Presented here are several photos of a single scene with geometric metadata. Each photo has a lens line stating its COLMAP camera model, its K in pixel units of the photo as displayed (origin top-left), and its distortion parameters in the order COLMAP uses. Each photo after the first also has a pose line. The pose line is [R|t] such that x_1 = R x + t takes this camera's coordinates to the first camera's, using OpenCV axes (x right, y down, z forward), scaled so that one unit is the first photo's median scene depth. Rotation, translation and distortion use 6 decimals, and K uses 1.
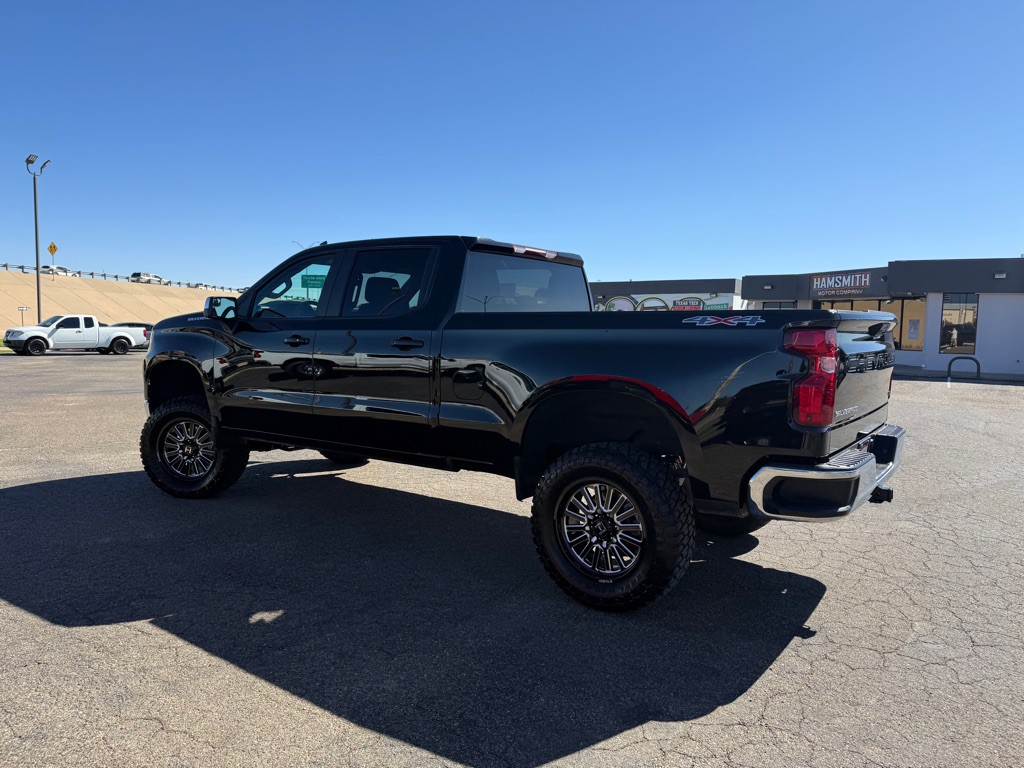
lens RADIAL K [[708.4, 0, 515.6], [0, 708.4, 384.4], [0, 0, 1]] dist [0.053895, -0.072945]
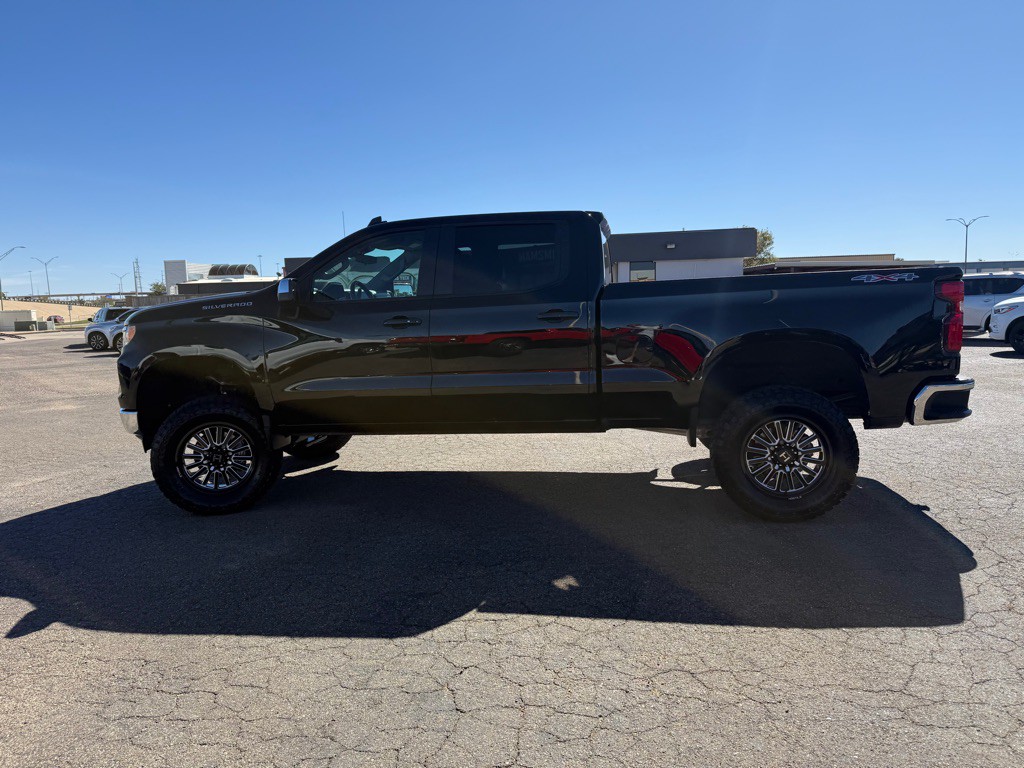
lens RADIAL K [[708.4, 0, 515.6], [0, 708.4, 384.4], [0, 0, 1]] dist [0.053895, -0.072945]
pose [[0.901050, -0.099034, 0.422258, -0.615677], [0.084564, 0.995012, 0.052916, -0.016688], [-0.425392, -0.011972, 0.904930, 0.078128]]
